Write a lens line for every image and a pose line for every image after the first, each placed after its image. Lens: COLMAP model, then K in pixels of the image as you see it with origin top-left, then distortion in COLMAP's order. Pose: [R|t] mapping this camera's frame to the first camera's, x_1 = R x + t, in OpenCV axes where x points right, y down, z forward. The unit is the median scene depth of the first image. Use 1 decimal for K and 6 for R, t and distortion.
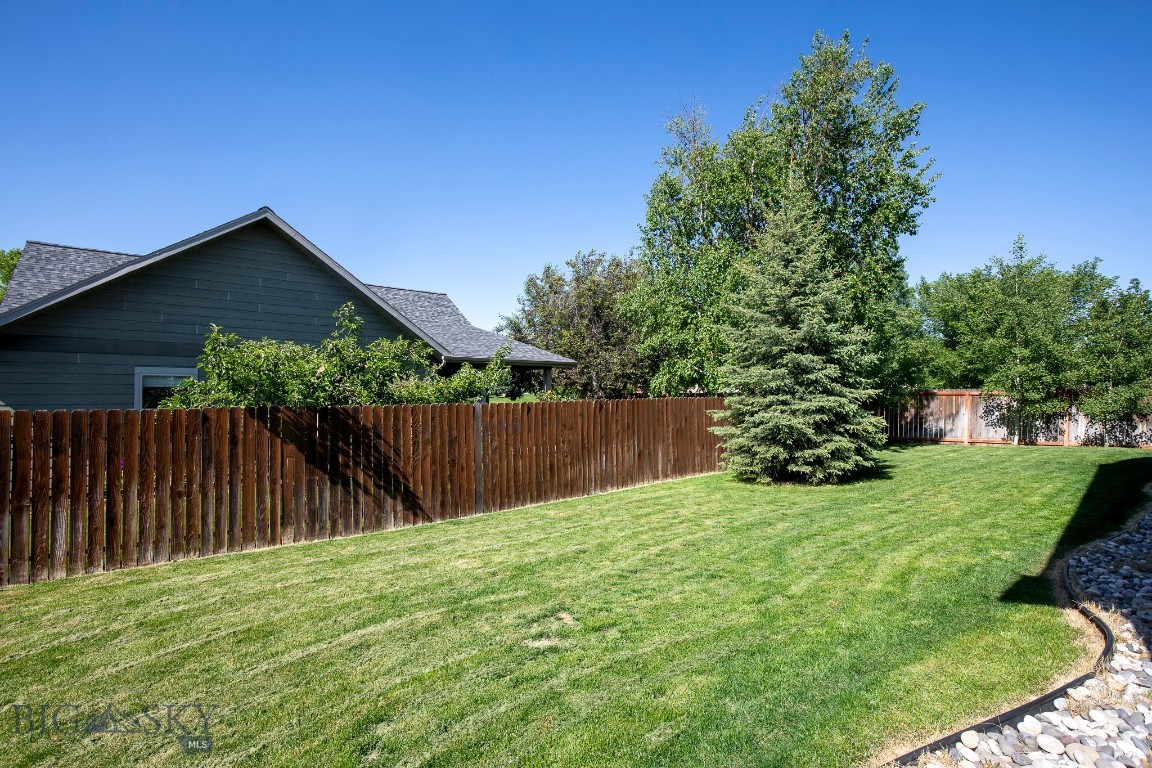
lens RADIAL K [[531.6, 0, 576.0], [0, 531.6, 384.0], [0, 0, 1]] dist [-0.025835, 0.000224]
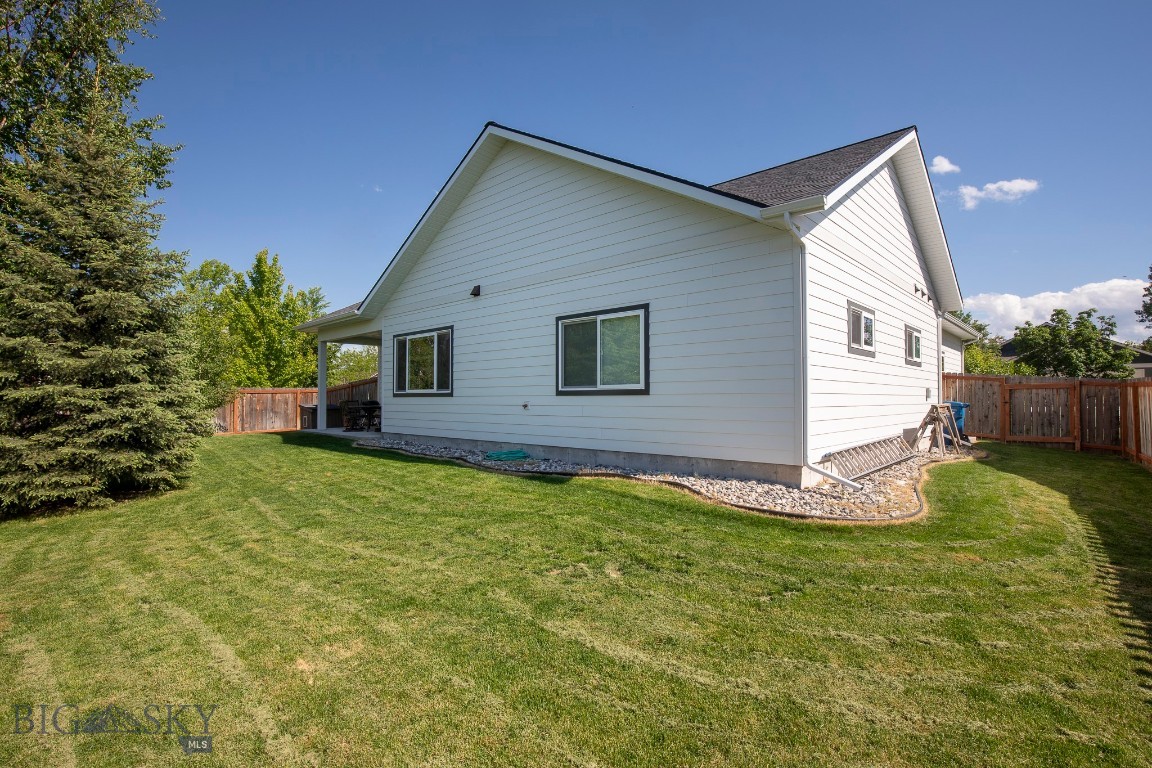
lens RADIAL K [[555.3, 0, 576.0], [0, 555.3, 384.0], [0, 0, 1]] dist [-0.020617, -0.000155]
pose [[-0.157852, 0.020251, 0.987255, -0.486887], [-0.004563, 0.999764, -0.021237, 0.034250], [-0.987452, -0.007857, -0.157722, 0.482751]]
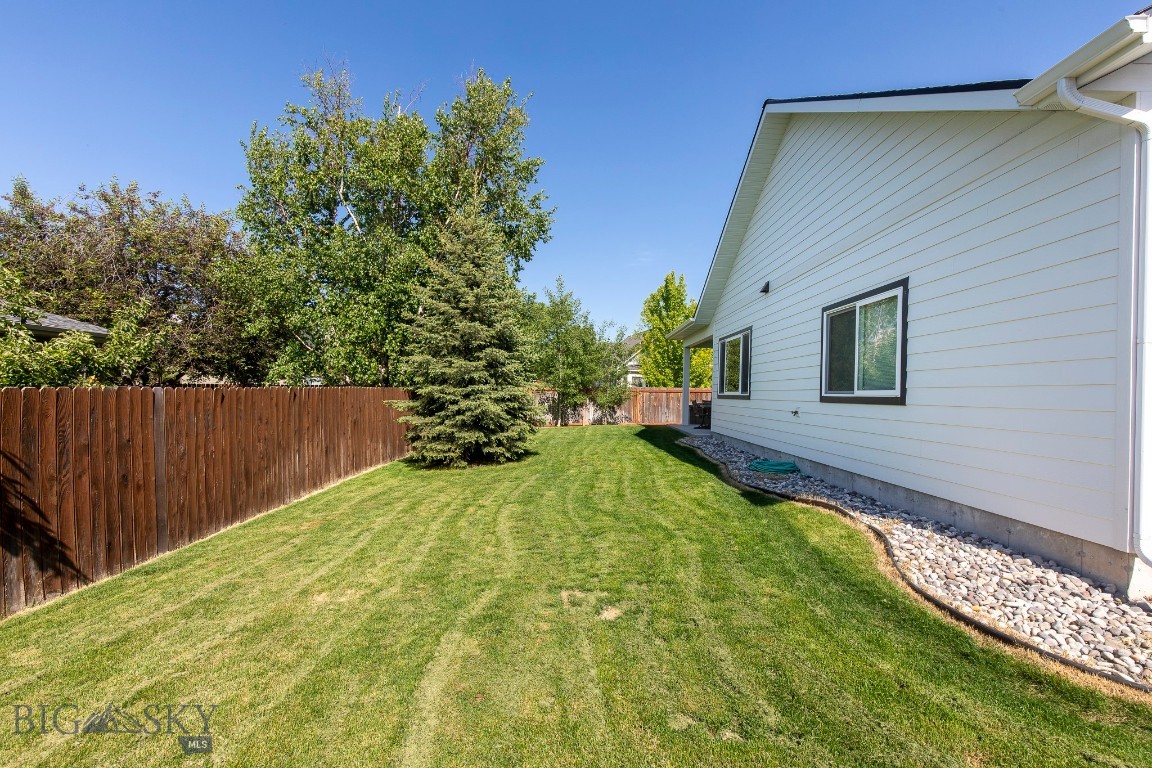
lens RADIAL K [[521.4, 0, 576.0], [0, 521.4, 384.0], [0, 0, 1]] dist [0.014585, -0.000343]
pose [[0.616952, 0.021823, 0.786698, -0.341198], [-0.024063, 0.999671, -0.008860, 0.022741], [-0.786632, -0.013463, 0.617275, 0.165645]]
